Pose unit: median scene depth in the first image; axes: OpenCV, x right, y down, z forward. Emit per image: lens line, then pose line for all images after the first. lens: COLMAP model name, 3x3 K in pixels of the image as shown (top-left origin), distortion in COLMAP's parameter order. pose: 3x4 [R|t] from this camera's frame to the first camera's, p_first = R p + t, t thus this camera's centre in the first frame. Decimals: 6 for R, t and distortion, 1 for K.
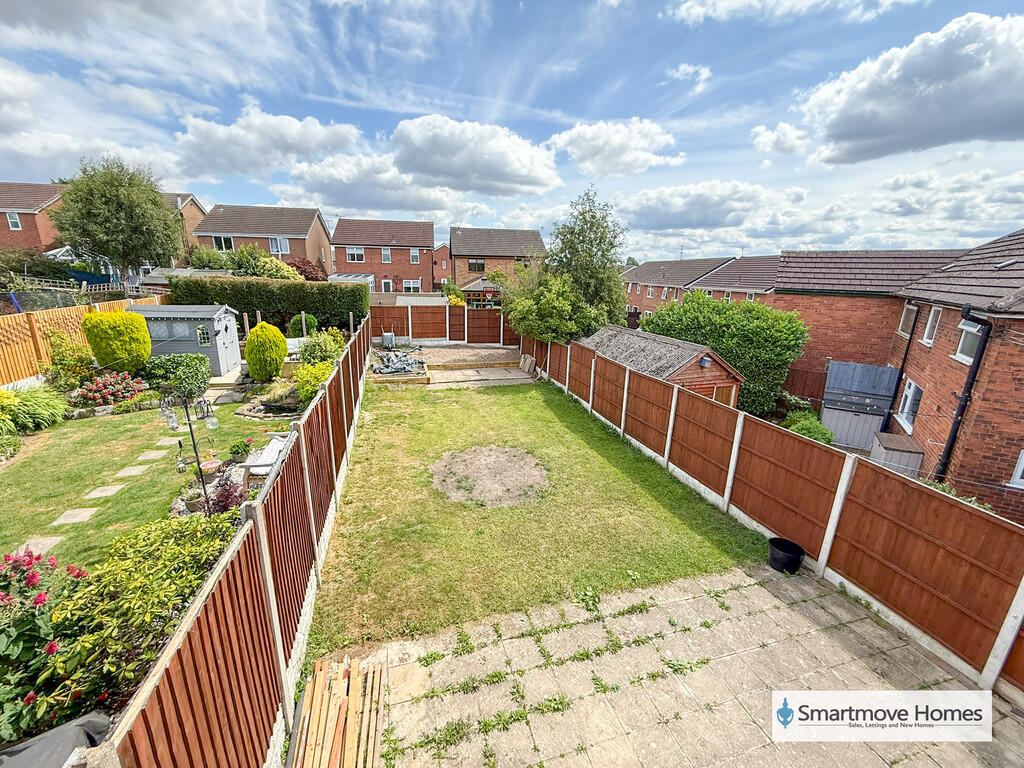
lens RADIAL K [[408.6, 0, 508.4], [0, 408.6, 382.2], [0, 0, 1]] dist [-0.001084, -0.000399]
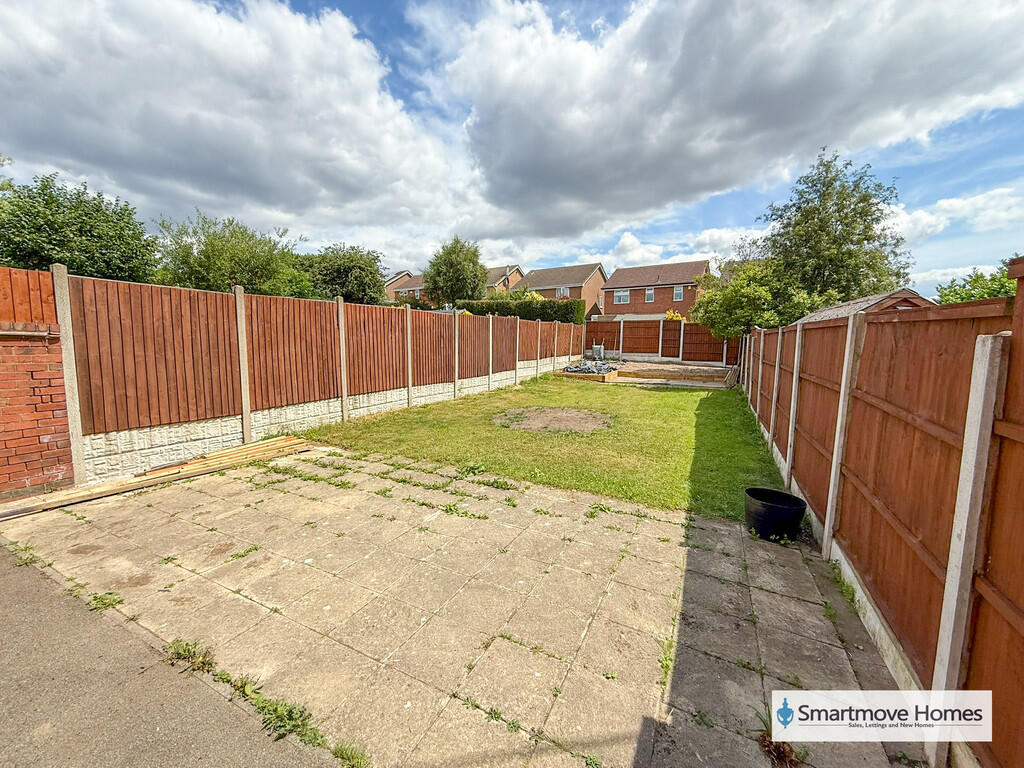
lens RADIAL K [[408.6, 0, 509.5], [0, 408.6, 382.9], [0, 0, 1]] dist [-0.001084, -0.000399]
pose [[0.732482, 0.052284, -0.678776, 0.878492], [-0.163934, 0.981254, -0.101322, 0.402426], [0.660754, 0.185491, 0.727322, 0.313436]]
